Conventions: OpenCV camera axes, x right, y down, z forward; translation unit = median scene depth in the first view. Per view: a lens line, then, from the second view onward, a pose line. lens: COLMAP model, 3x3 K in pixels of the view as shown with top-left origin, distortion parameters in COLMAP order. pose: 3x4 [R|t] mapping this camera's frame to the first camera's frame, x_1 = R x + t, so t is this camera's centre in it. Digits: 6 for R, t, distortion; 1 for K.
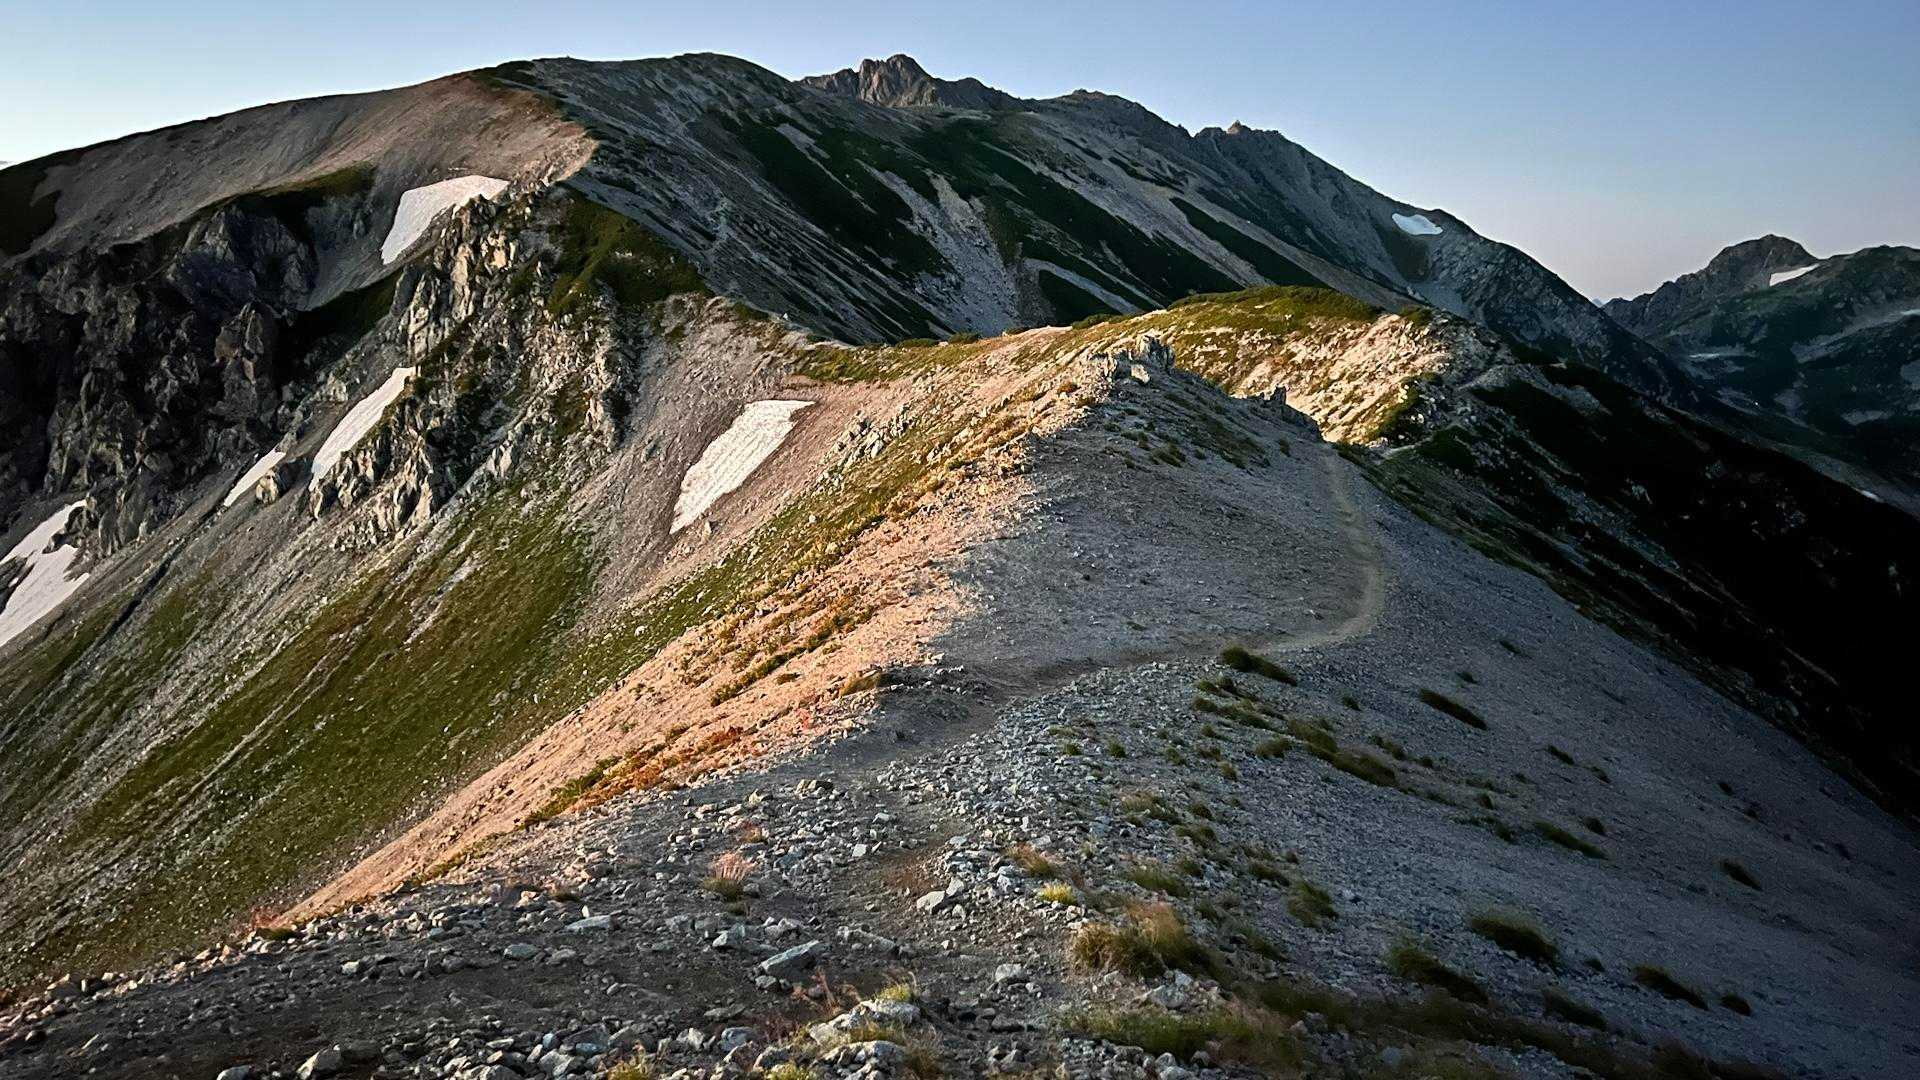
lens RADIAL K [[1482.2, 0, 960.0], [0, 1482.2, 540.0], [0, 0, 1]] dist [0.060544, -0.001367]
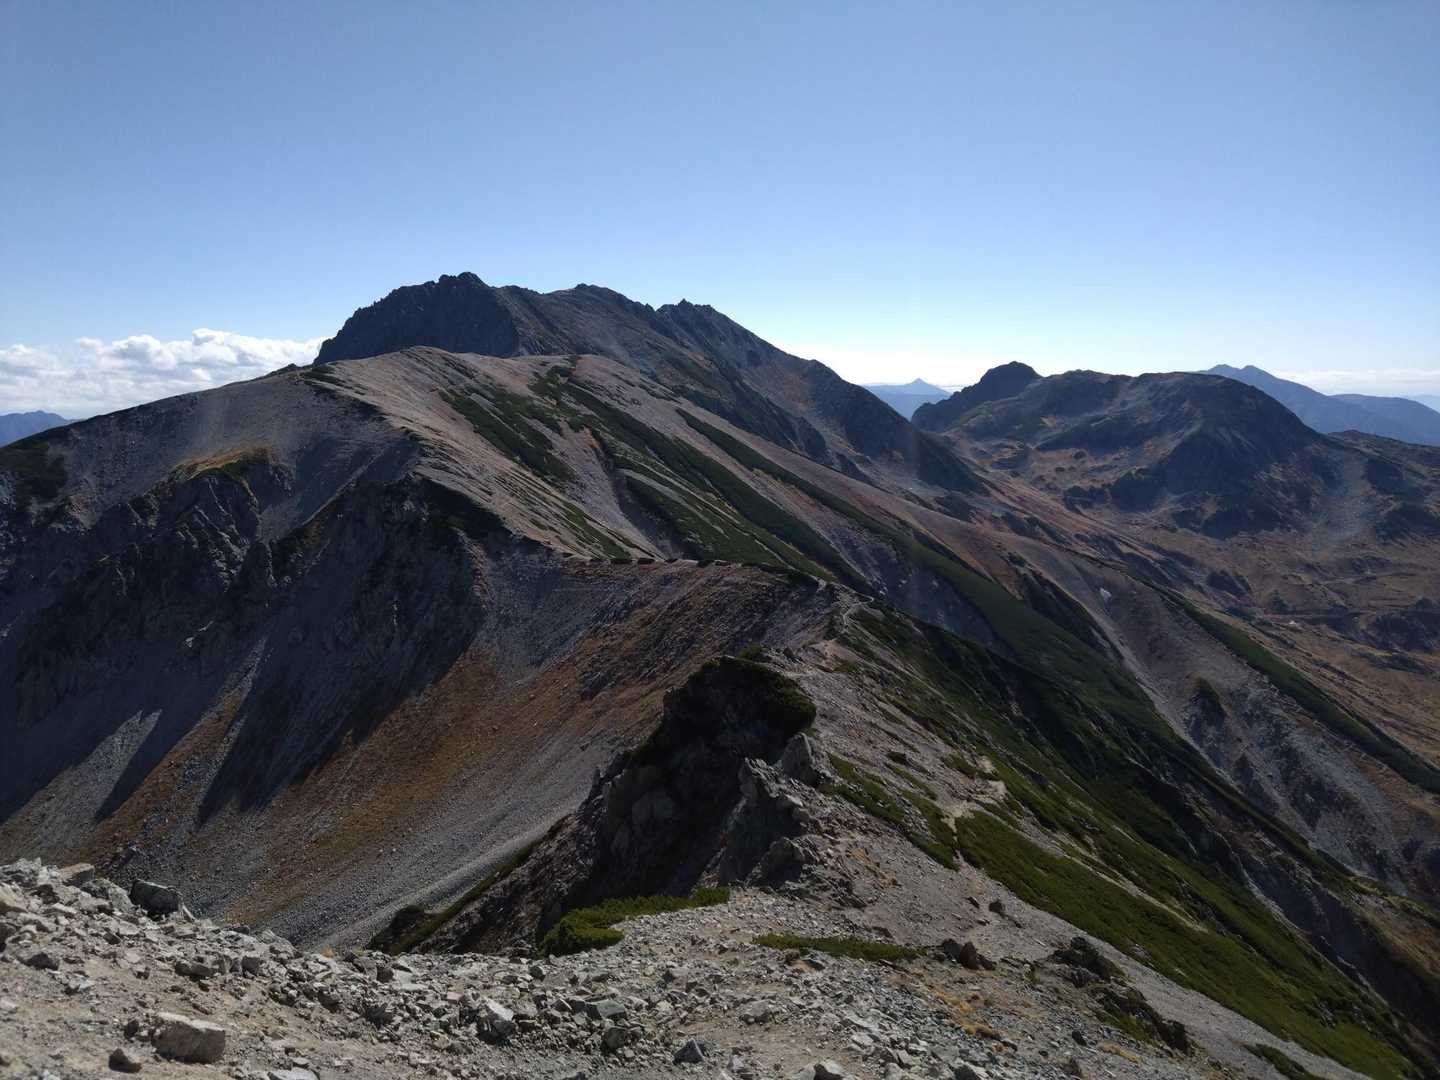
lens RADIAL K [[1114.1, 0, 740.1], [0, 1114.1, 542.2], [0, 0, 1]] dist [0.032779, -0.004622]
pose [[0.970477, -0.049917, 0.235971, -0.131985], [0.054301, 0.998451, -0.012114, -0.065768], [-0.235001, 0.024569, 0.971684, -0.377262]]
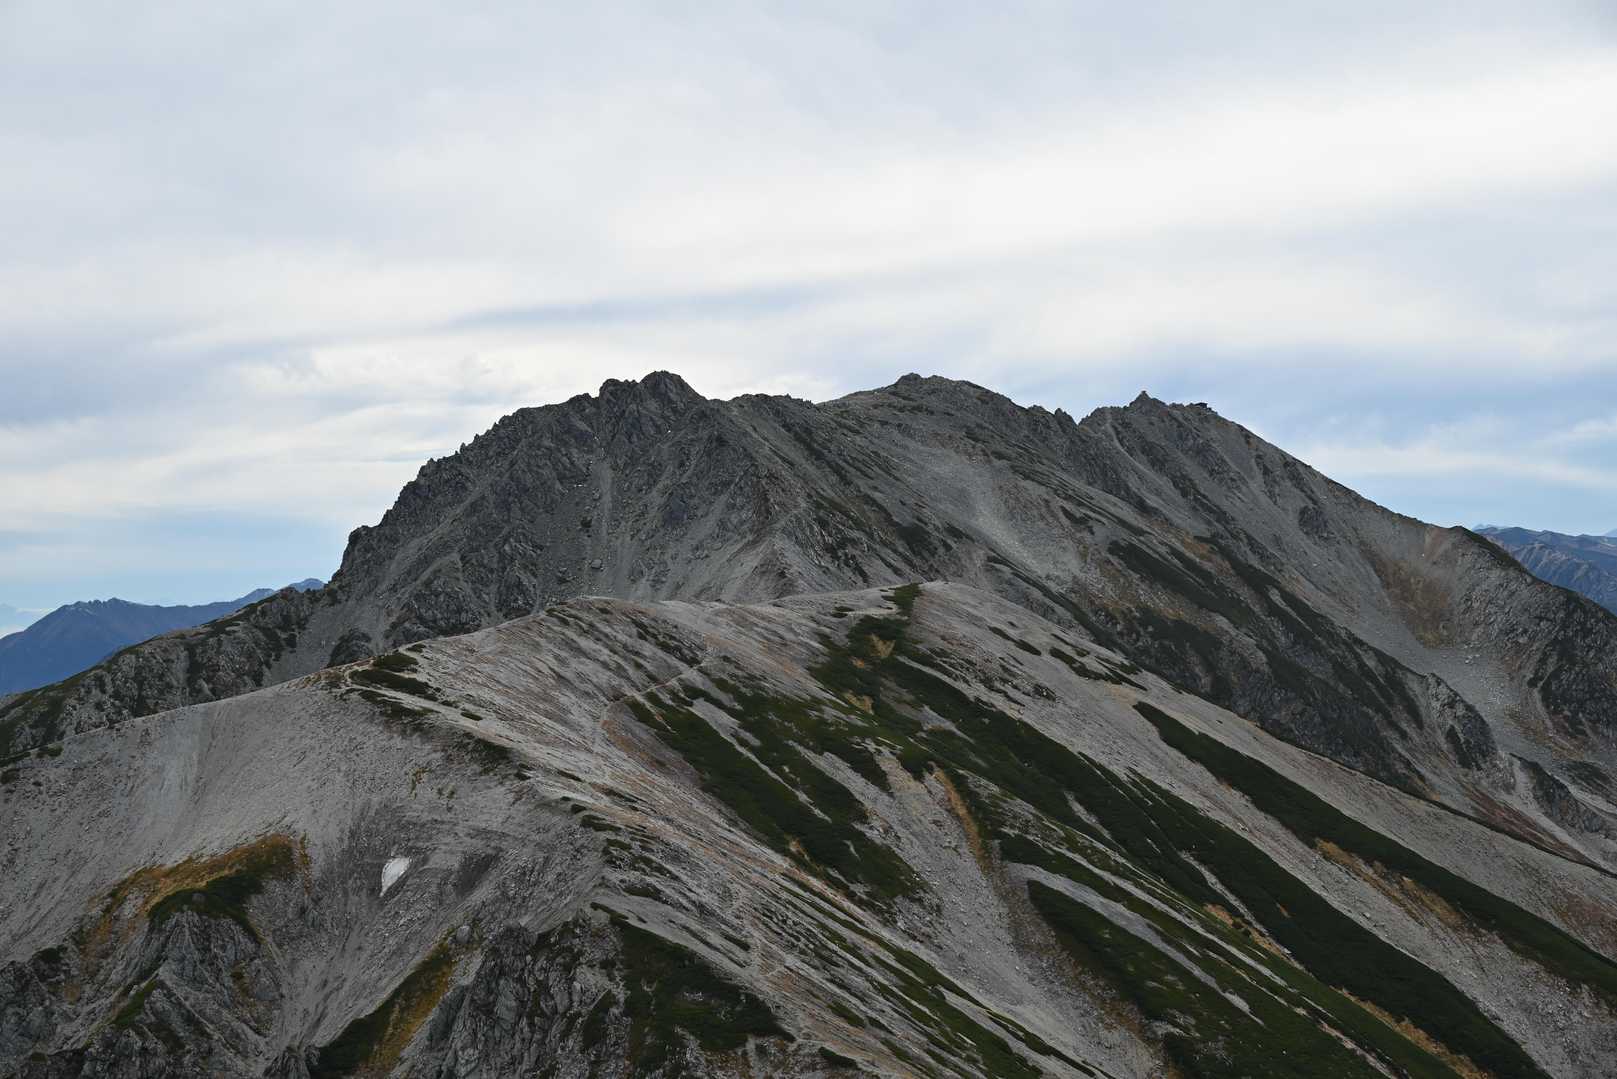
lens RADIAL K [[2742.6, 0, 808.5], [0, 2742.6, 539.5], [0, 0, 1]] dist [-0.014916, 0.152100]
pose [[0.996710, -0.039607, 0.070714, -0.160580], [0.050702, 0.985367, -0.162731, -0.114065], [-0.063234, 0.165781, 0.984133, -0.528122]]
